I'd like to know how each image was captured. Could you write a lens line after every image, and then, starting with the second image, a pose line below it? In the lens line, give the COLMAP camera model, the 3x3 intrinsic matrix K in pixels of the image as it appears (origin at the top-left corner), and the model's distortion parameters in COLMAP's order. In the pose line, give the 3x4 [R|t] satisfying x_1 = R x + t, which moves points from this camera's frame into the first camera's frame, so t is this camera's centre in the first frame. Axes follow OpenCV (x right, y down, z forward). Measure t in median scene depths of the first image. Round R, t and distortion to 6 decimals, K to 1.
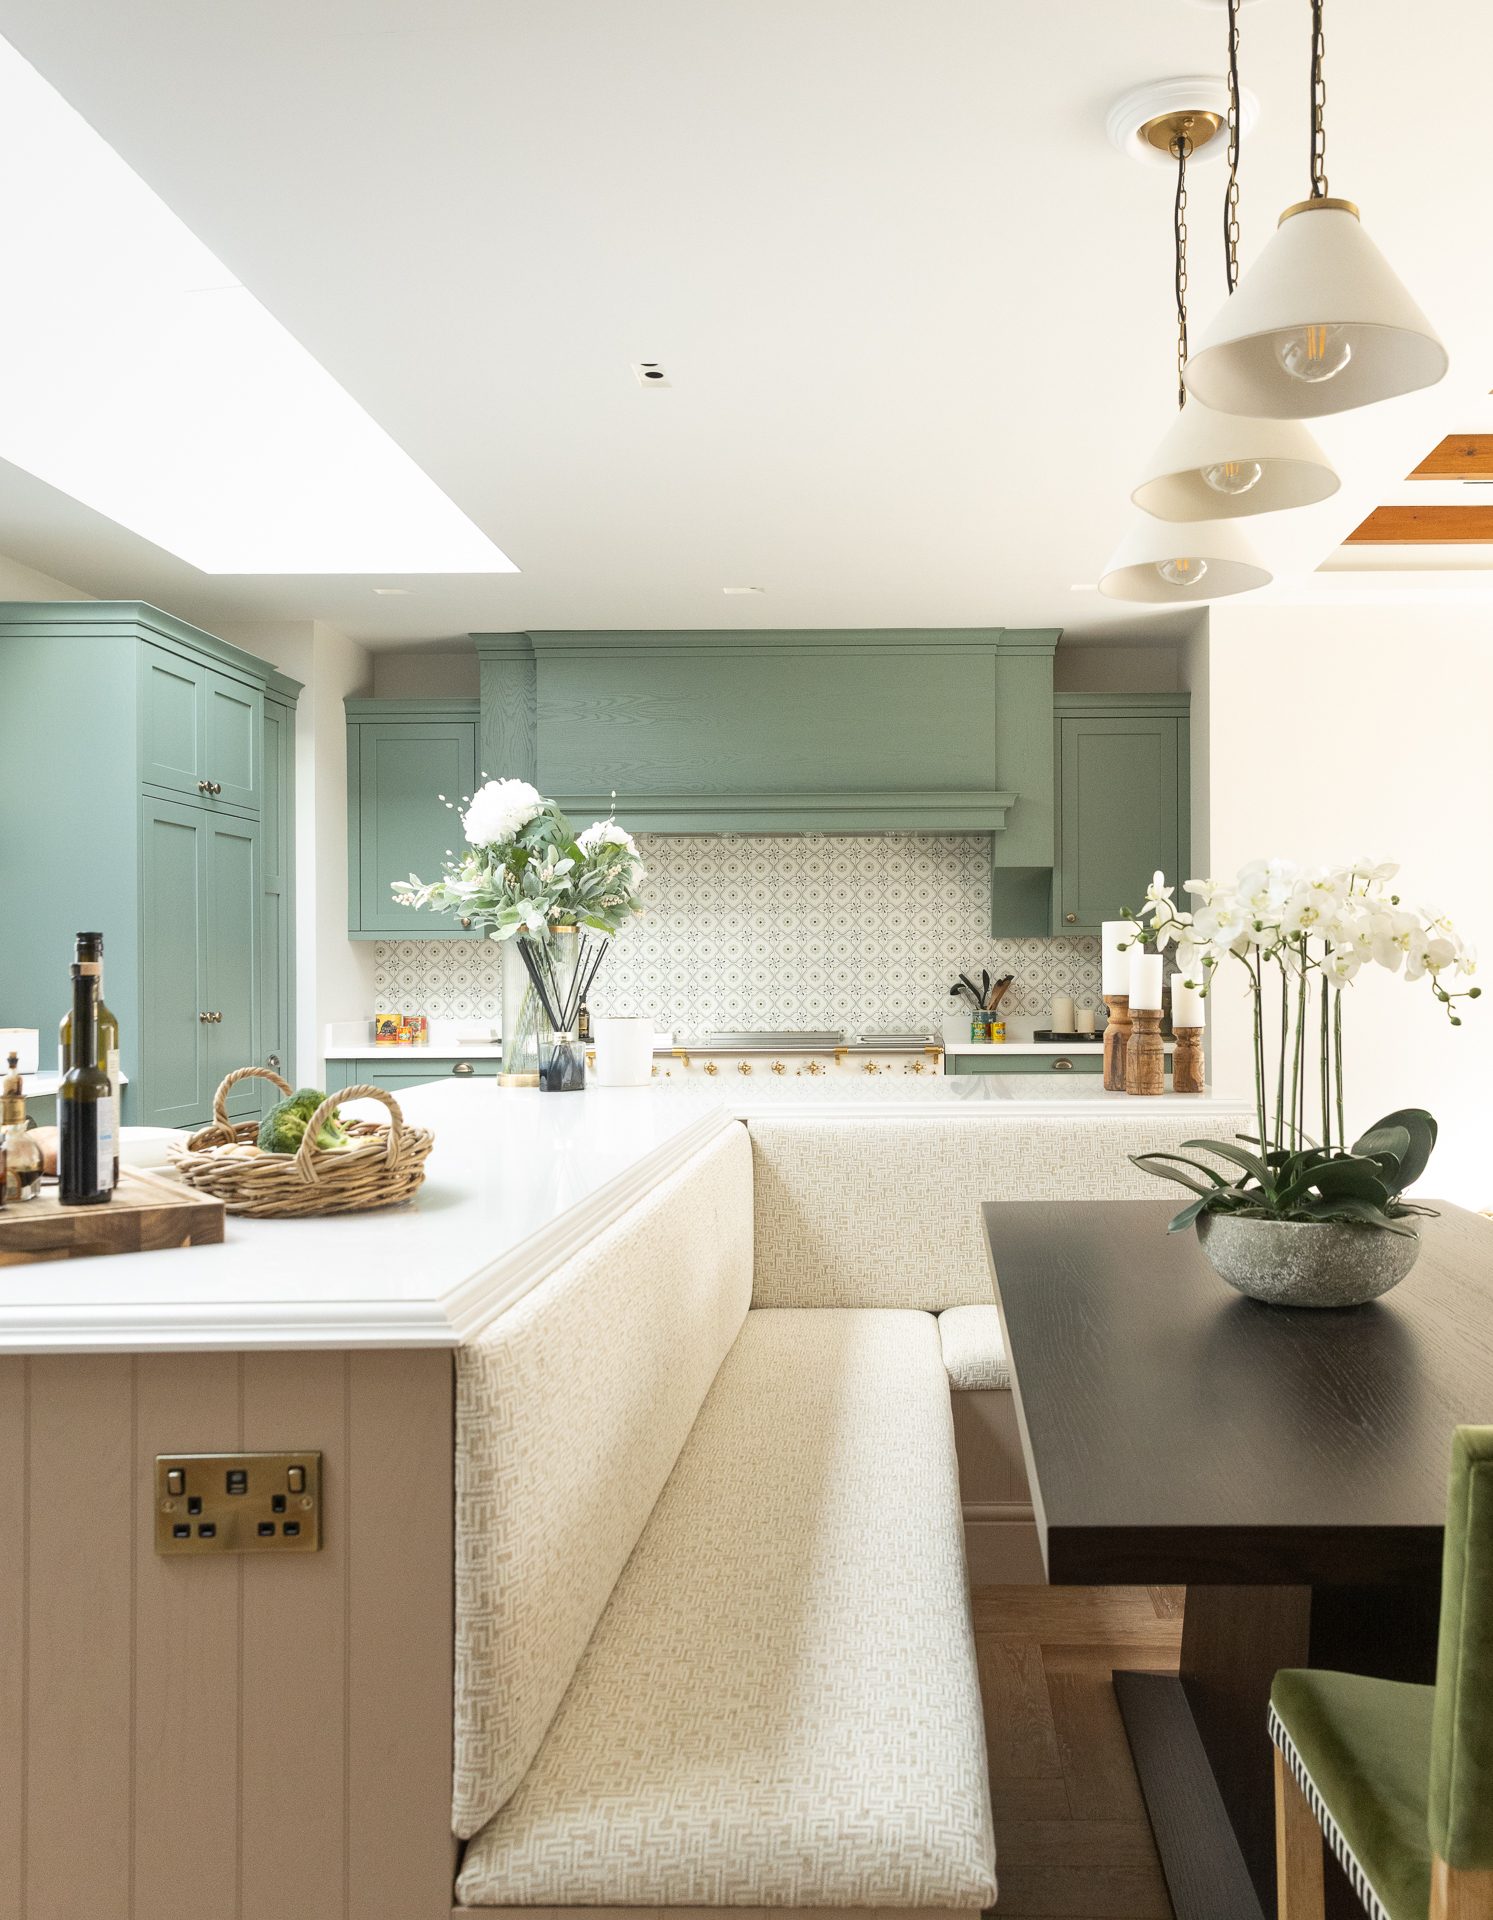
lens RADIAL K [[1613.7, 0, 746.5], [0, 1613.7, 960.0], [0, 0, 1]] dist [0.006369, 0.000996]
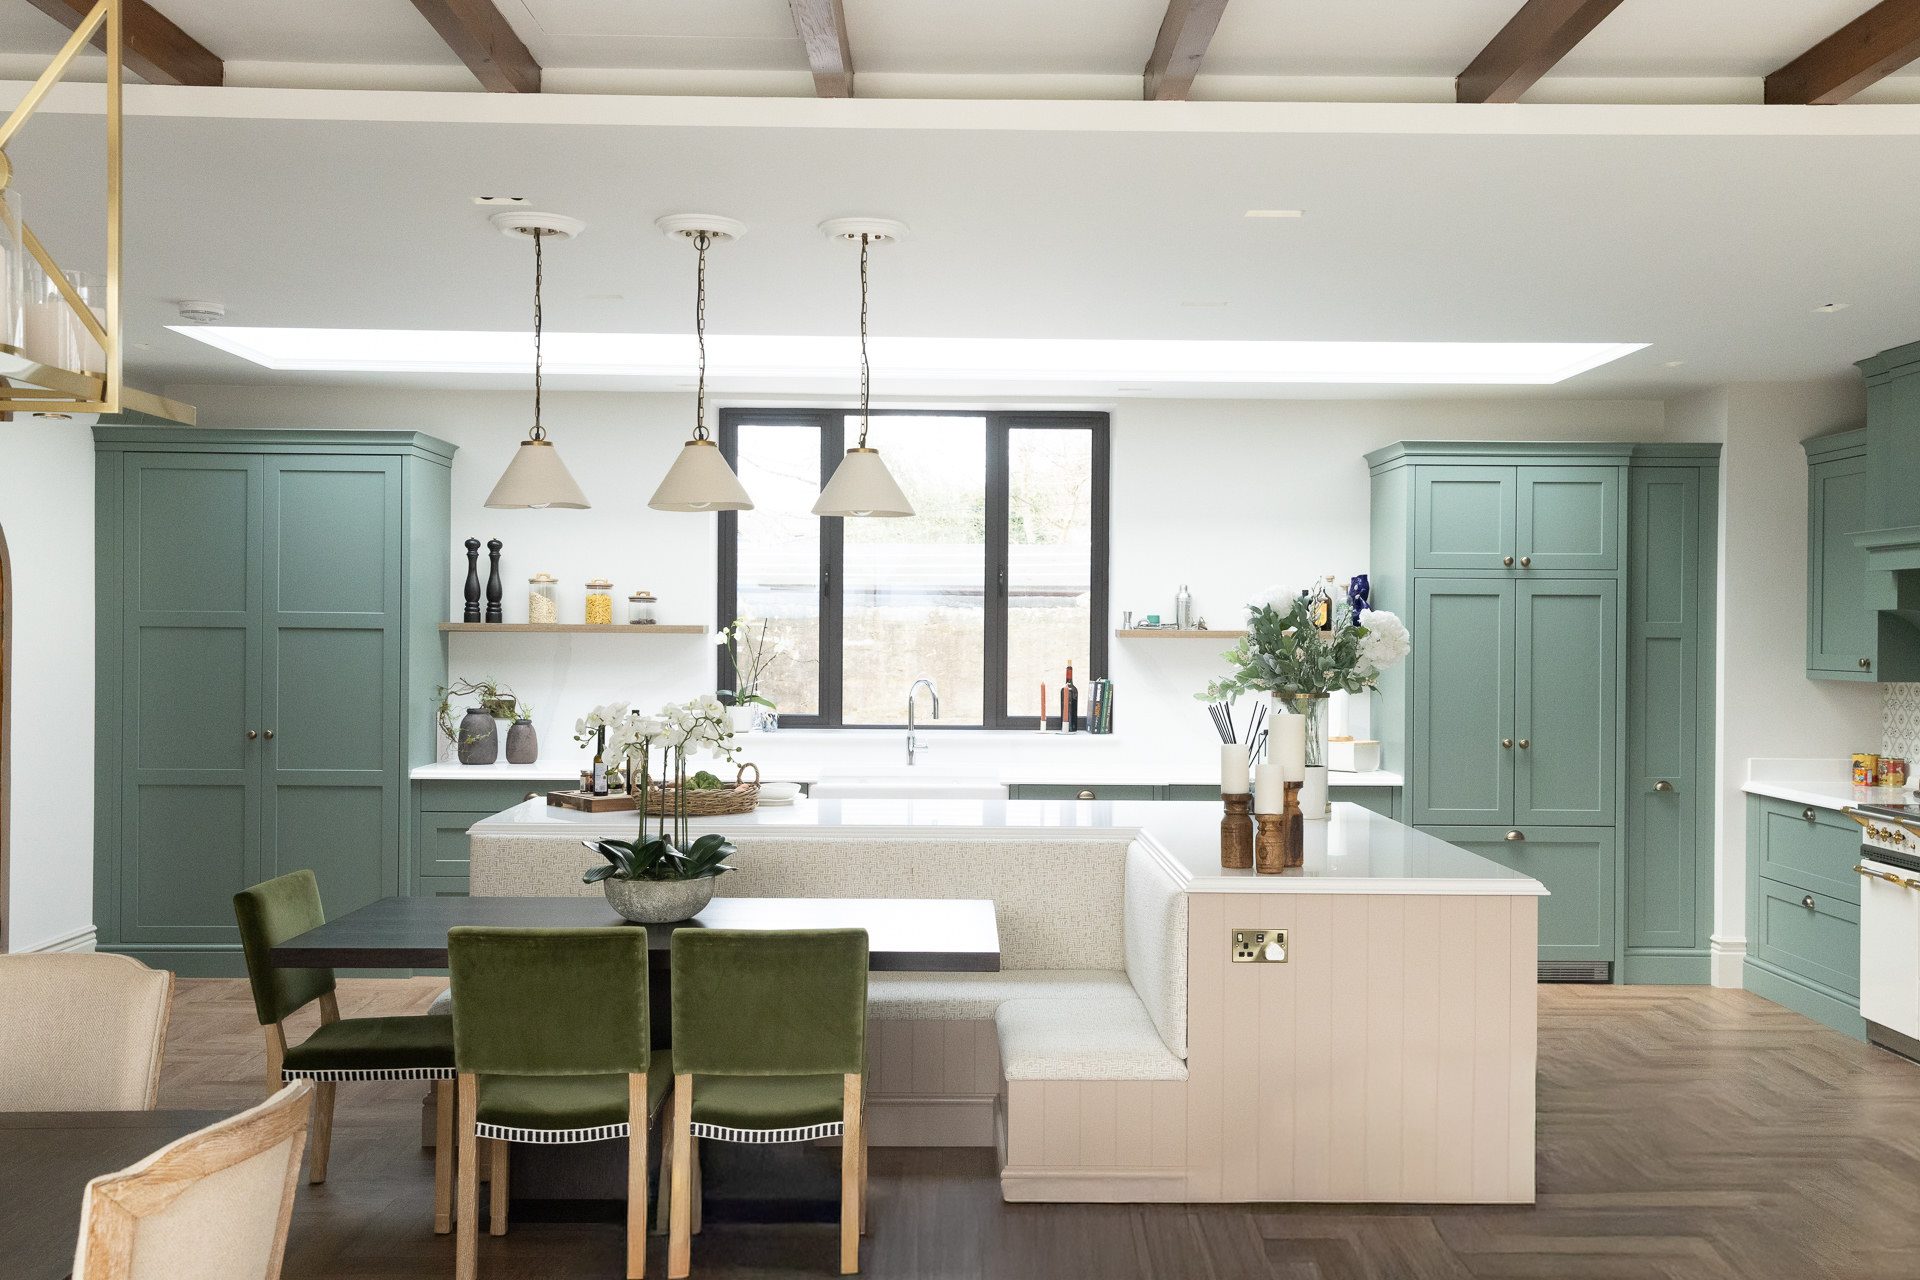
lens RADIAL K [[1290.2, 0, 960.5], [0, 1290.2, 666.5], [0, 0, 1]] dist [-0.001045, 0.001269]
pose [[0.025624, 0.011742, -0.999603, 0.489058], [0.003041, 0.999925, 0.011824, -0.027246], [0.999667, -0.003343, 0.025587, 0.393656]]
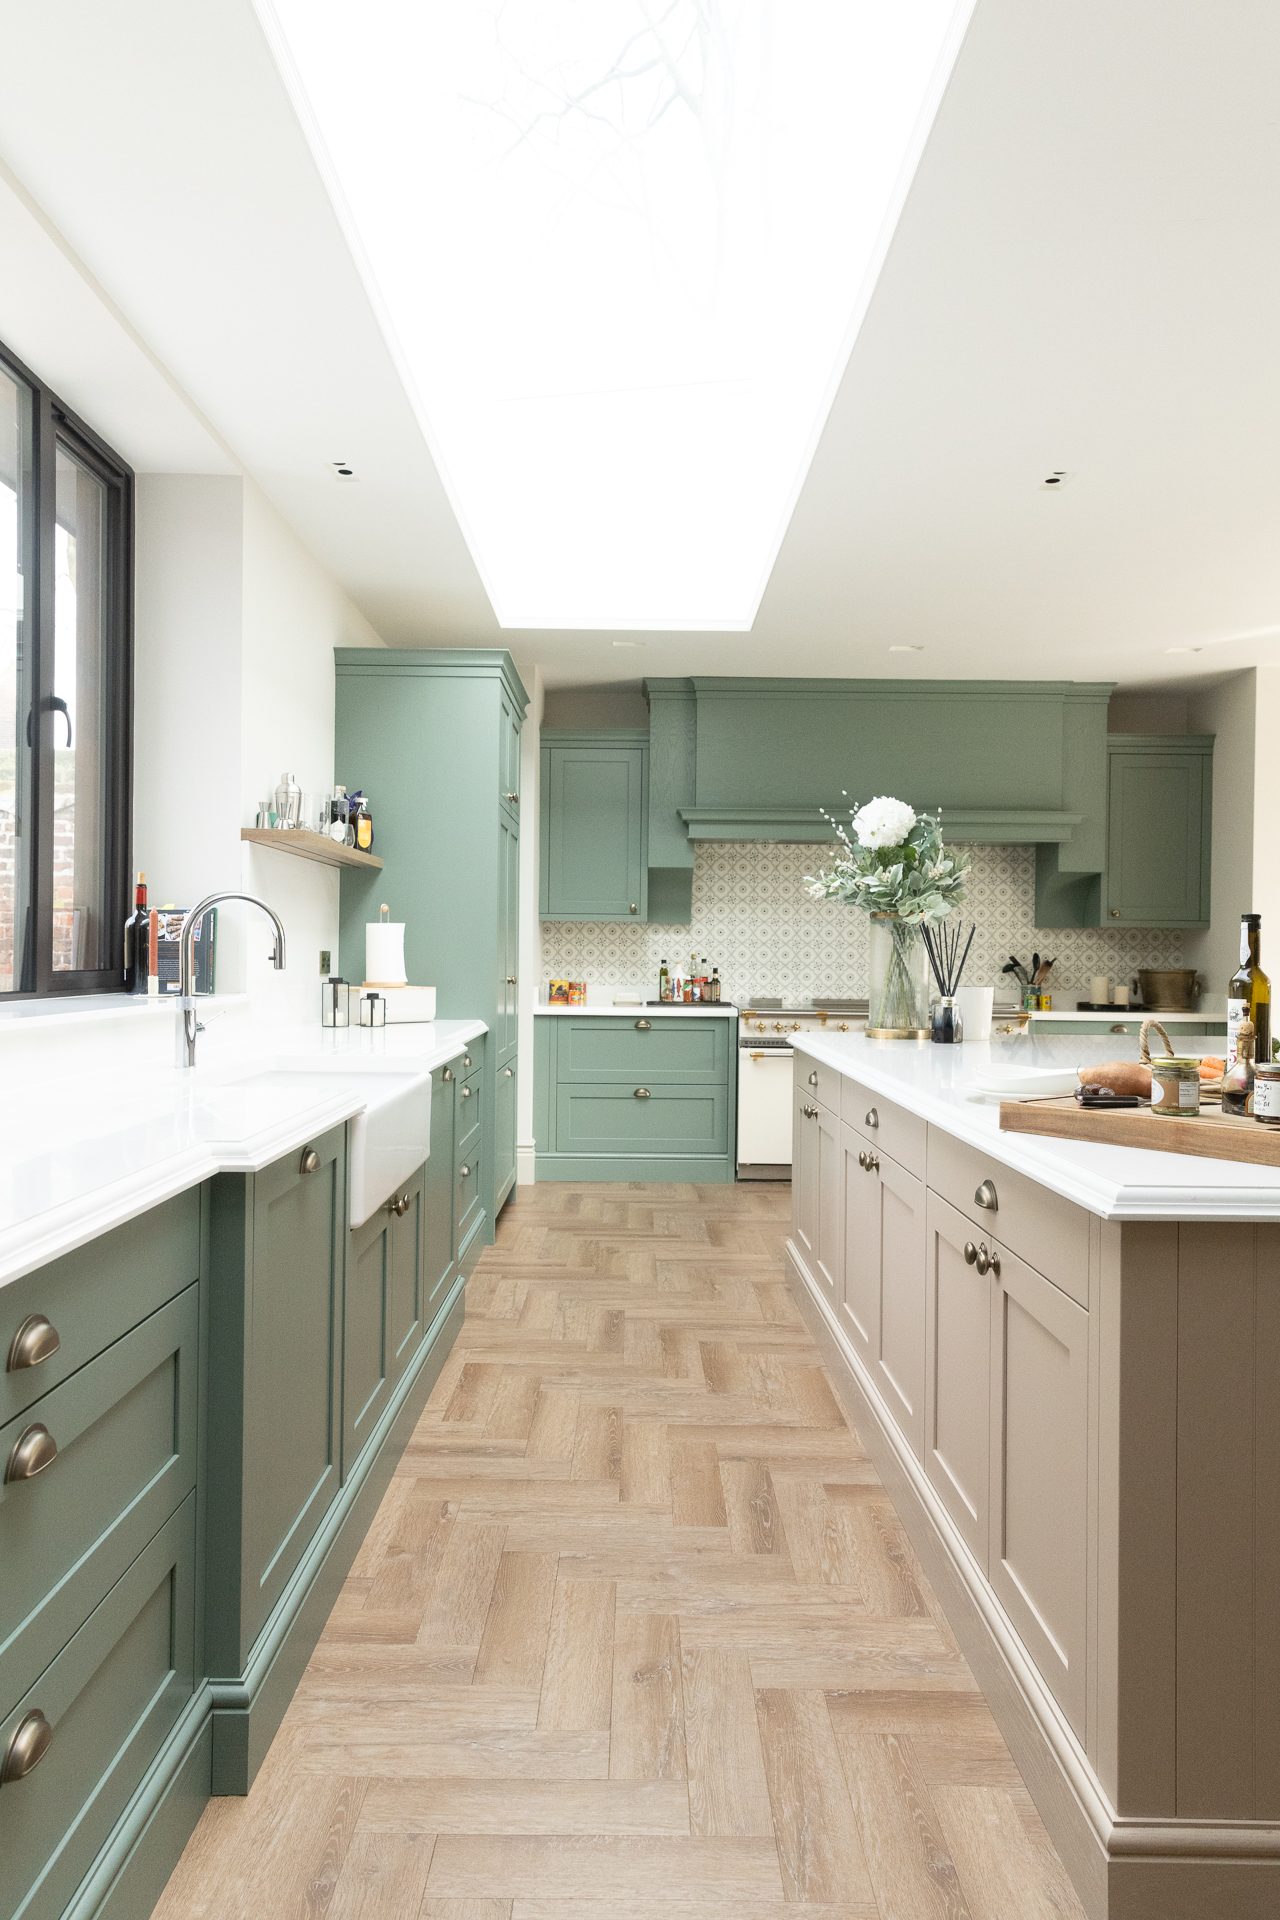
lens RADIAL K [[1290.2, 0, 640.0], [0, 1290.2, 960.0], [0, 0, 1]] dist [-0.001045, 0.001269]
pose [[0.999843, 0.017464, 0.003005, -0.159588], [-0.017507, 0.999734, 0.015018, 0.001679], [-0.002742, -0.015068, 0.999883, -0.004157]]
